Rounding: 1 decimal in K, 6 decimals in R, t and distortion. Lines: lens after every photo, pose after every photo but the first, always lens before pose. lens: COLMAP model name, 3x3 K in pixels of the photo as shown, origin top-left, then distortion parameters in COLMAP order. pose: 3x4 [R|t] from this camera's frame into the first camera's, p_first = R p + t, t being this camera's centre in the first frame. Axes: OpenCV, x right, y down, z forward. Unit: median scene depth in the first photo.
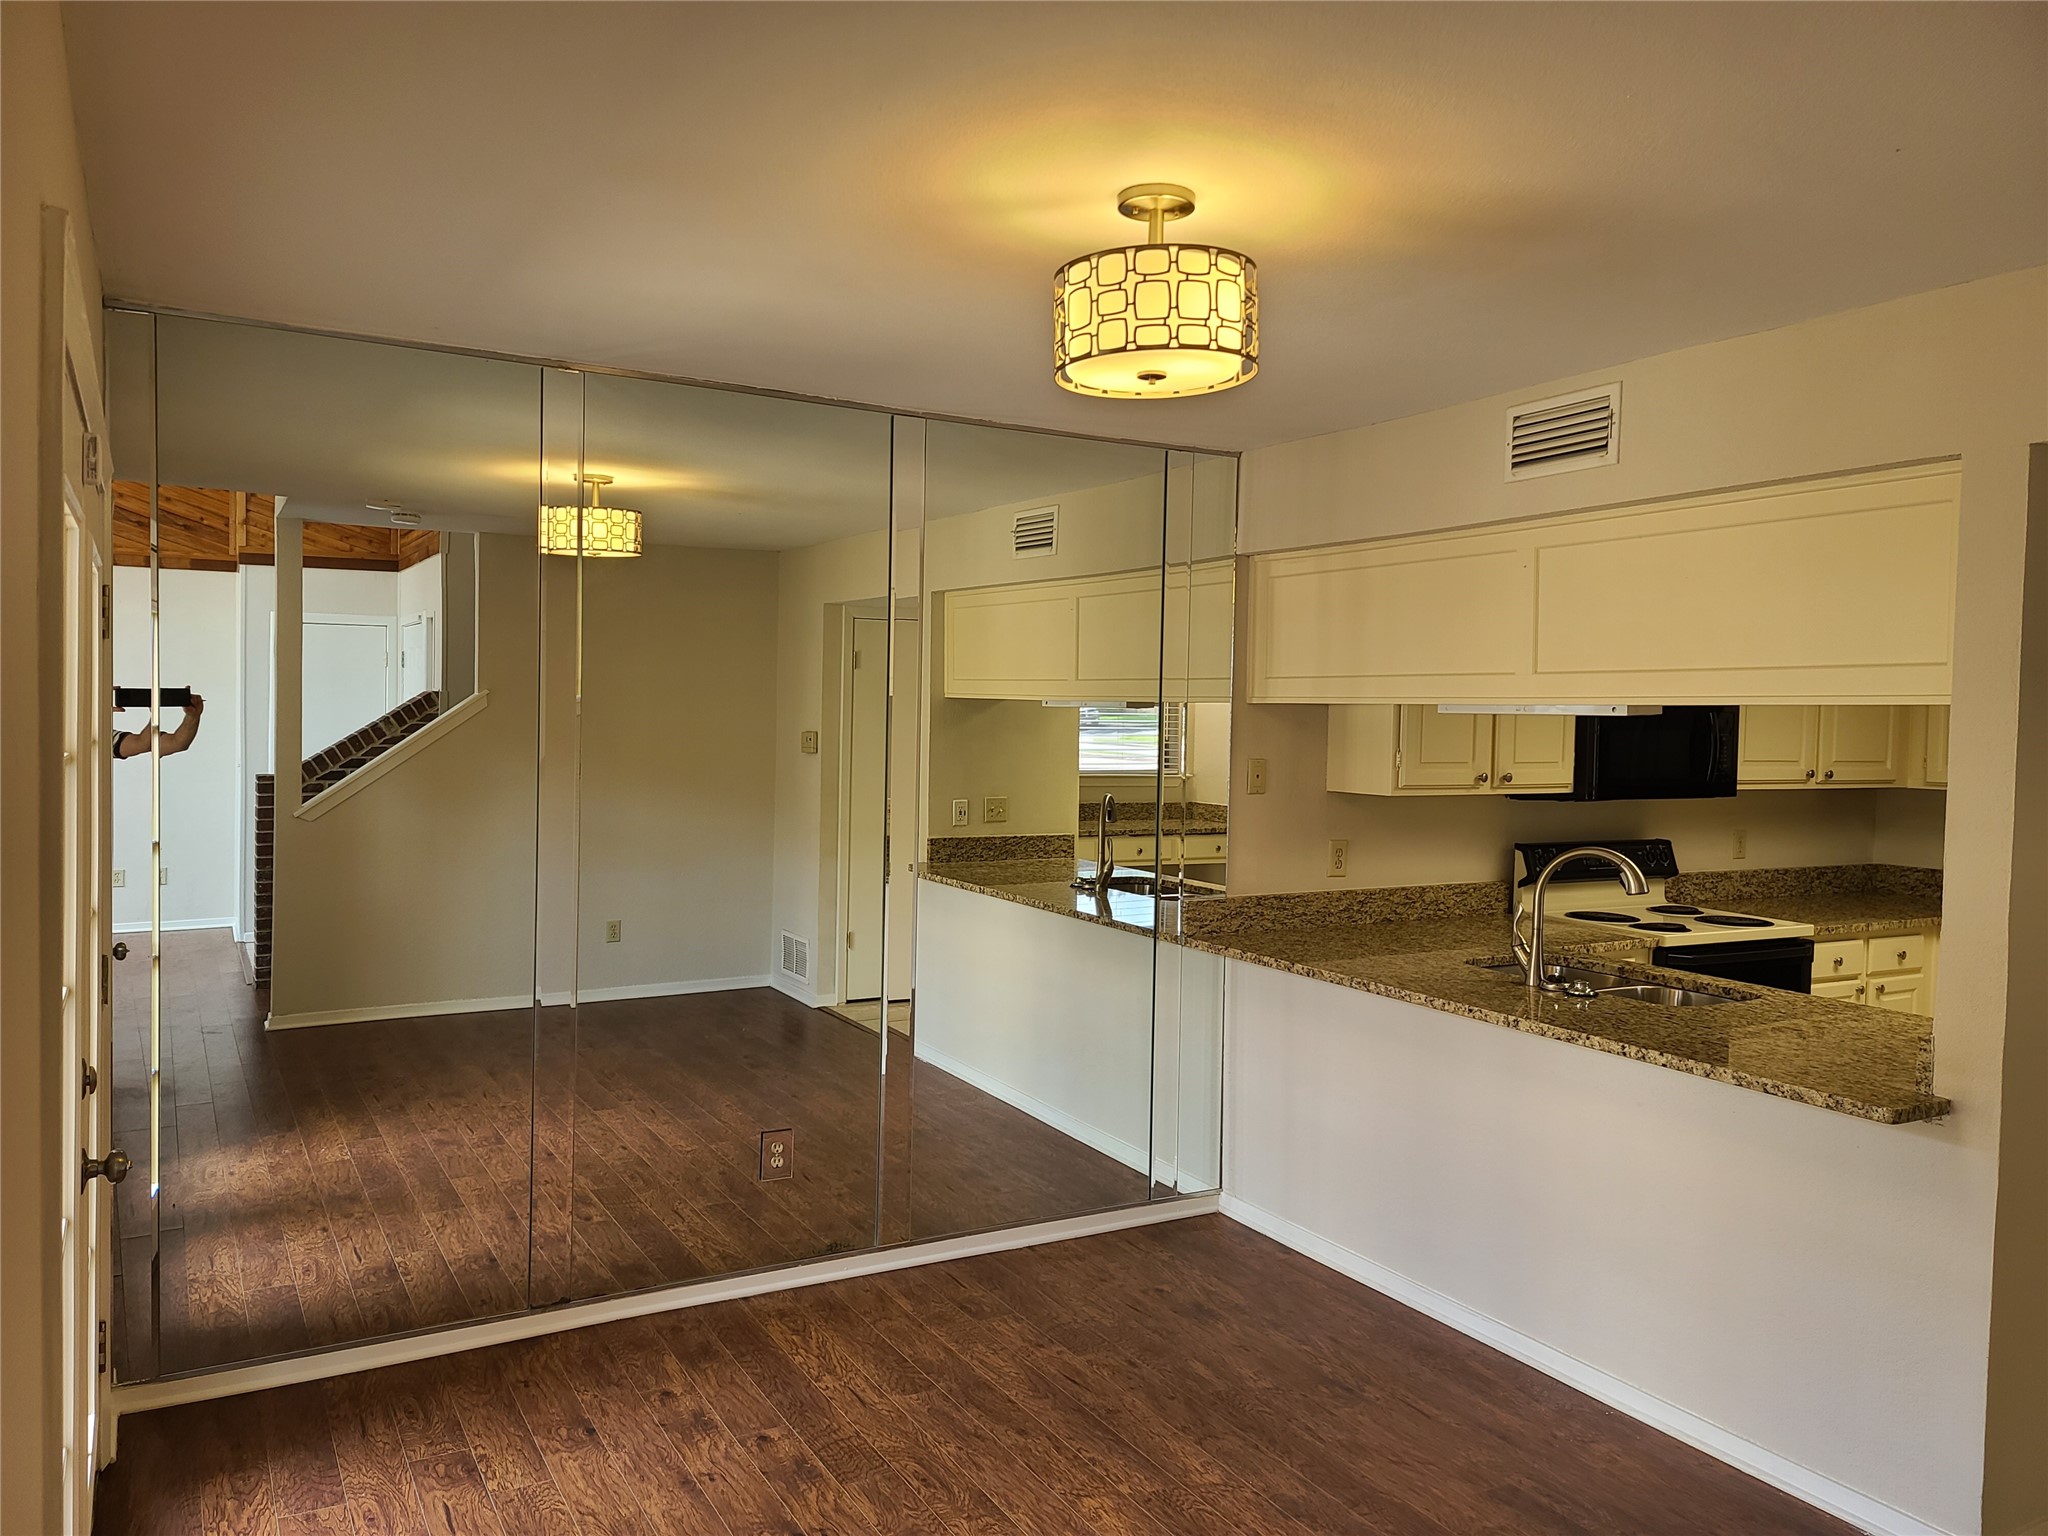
lens RADIAL K [[1512.7, 0, 991.2], [0, 1512.7, 763.1], [0, 0, 1]] dist [0.060733, -0.059364]
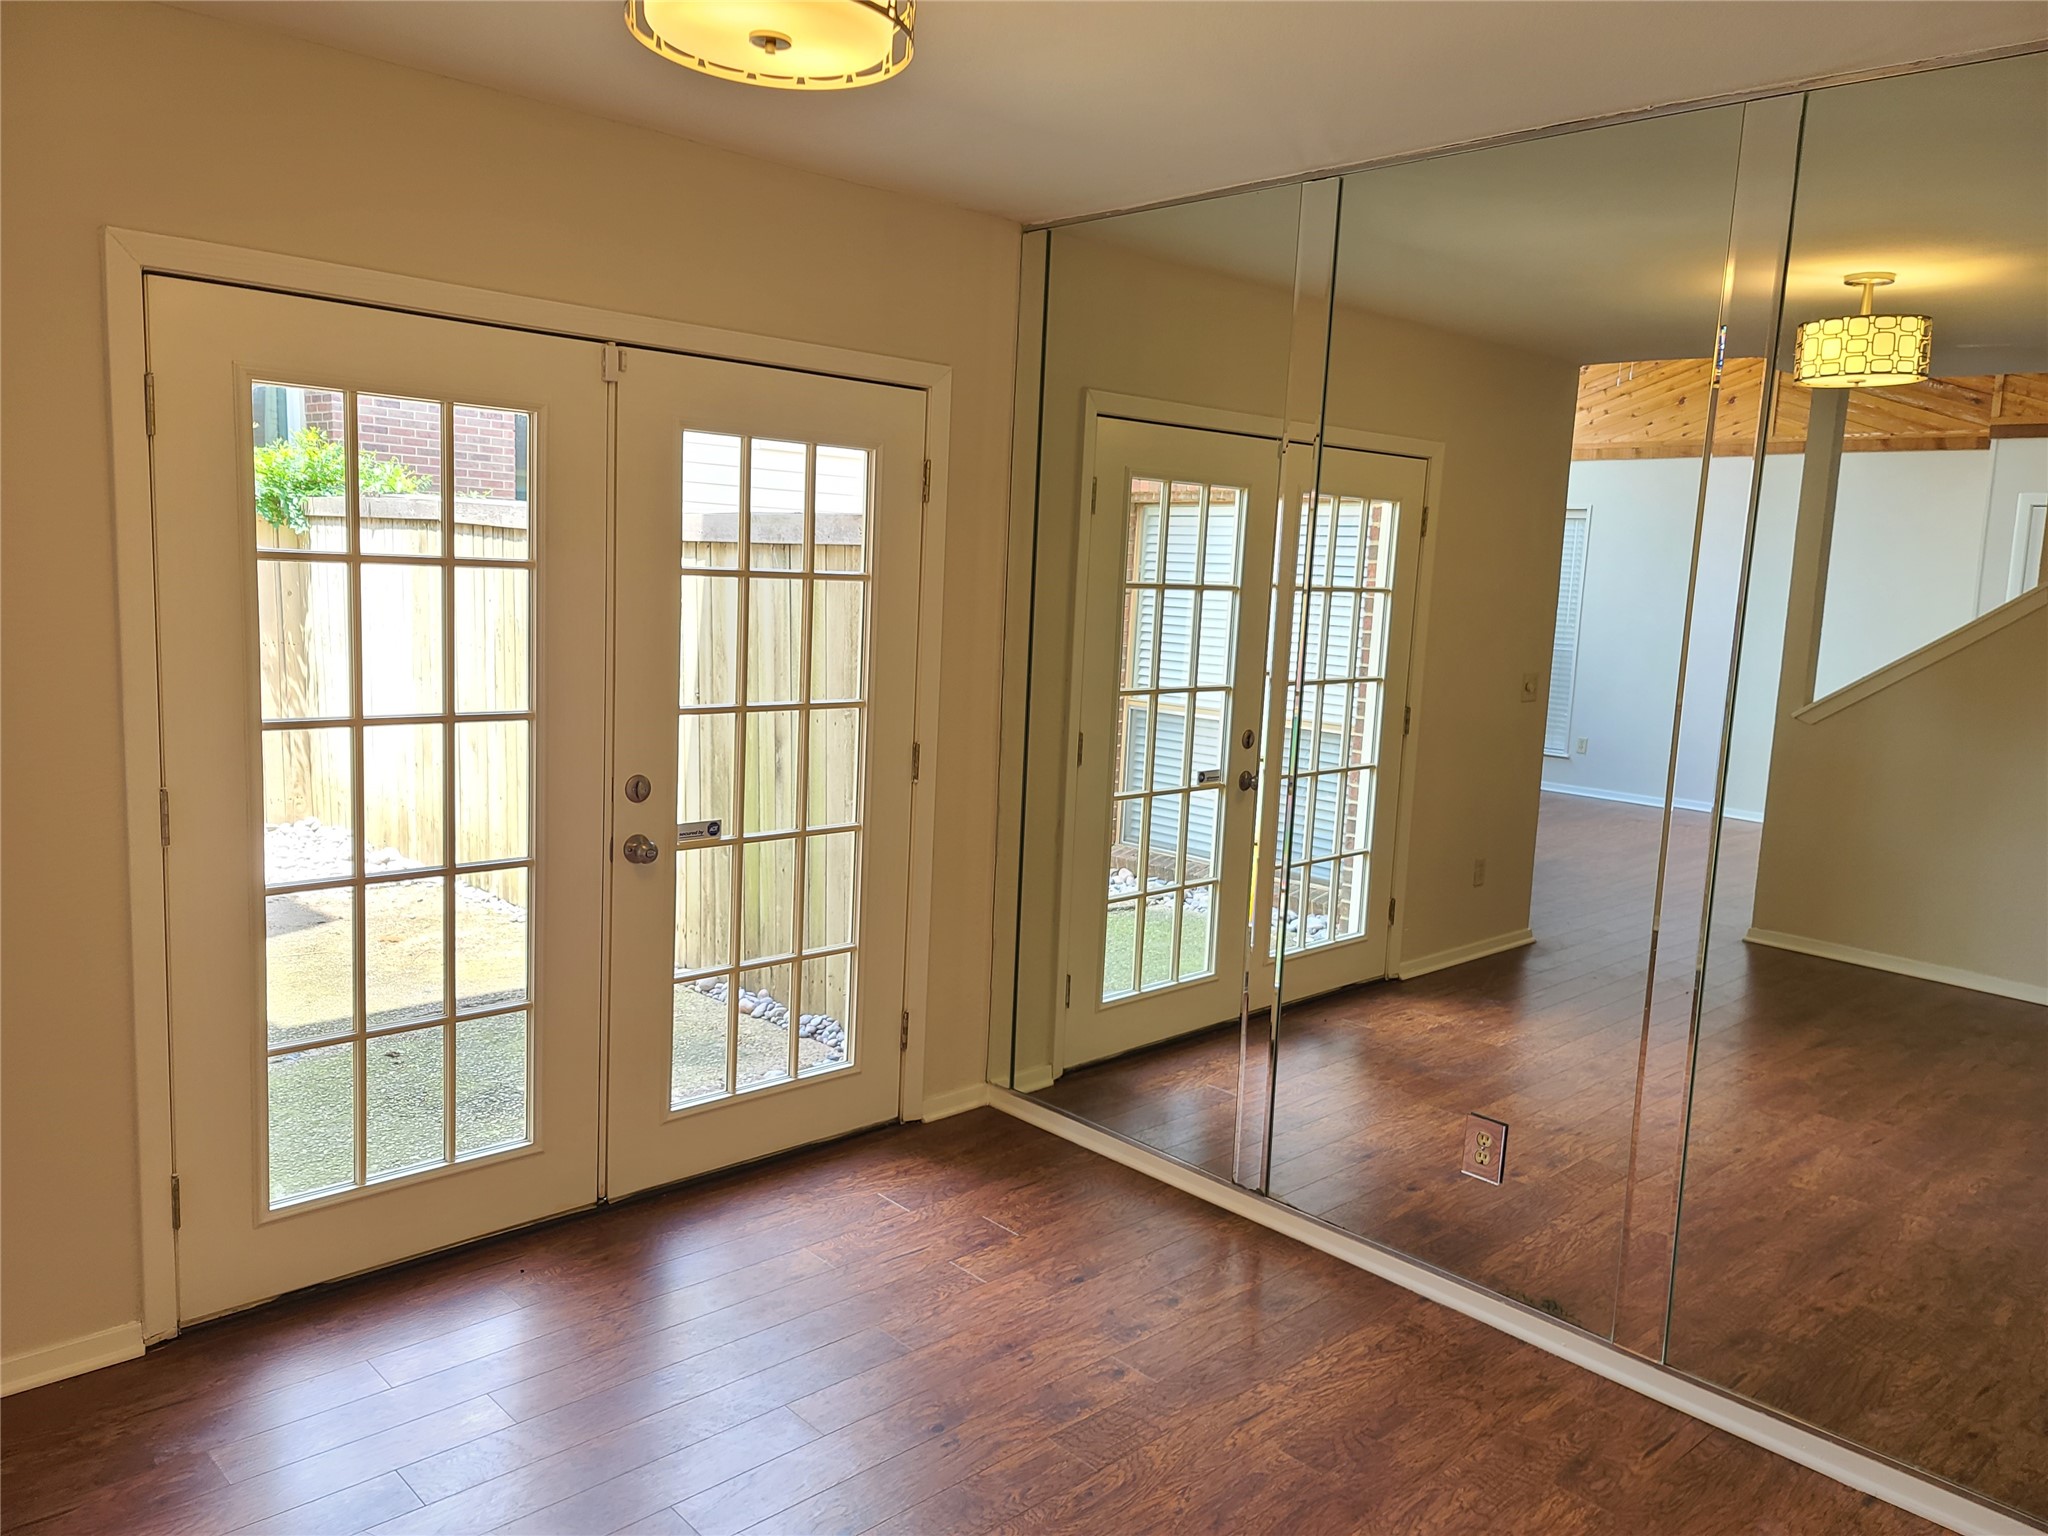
lens RADIAL K [[1516.0, 0, 990.8], [0, 1516.0, 757.1], [0, 0, 1]] dist [0.050244, -0.041174]
pose [[0.258692, 0.129998, -0.957172, 0.442546], [-0.083153, 0.990221, 0.112013, -0.004740], [0.962374, 0.050615, 0.266972, 0.467895]]
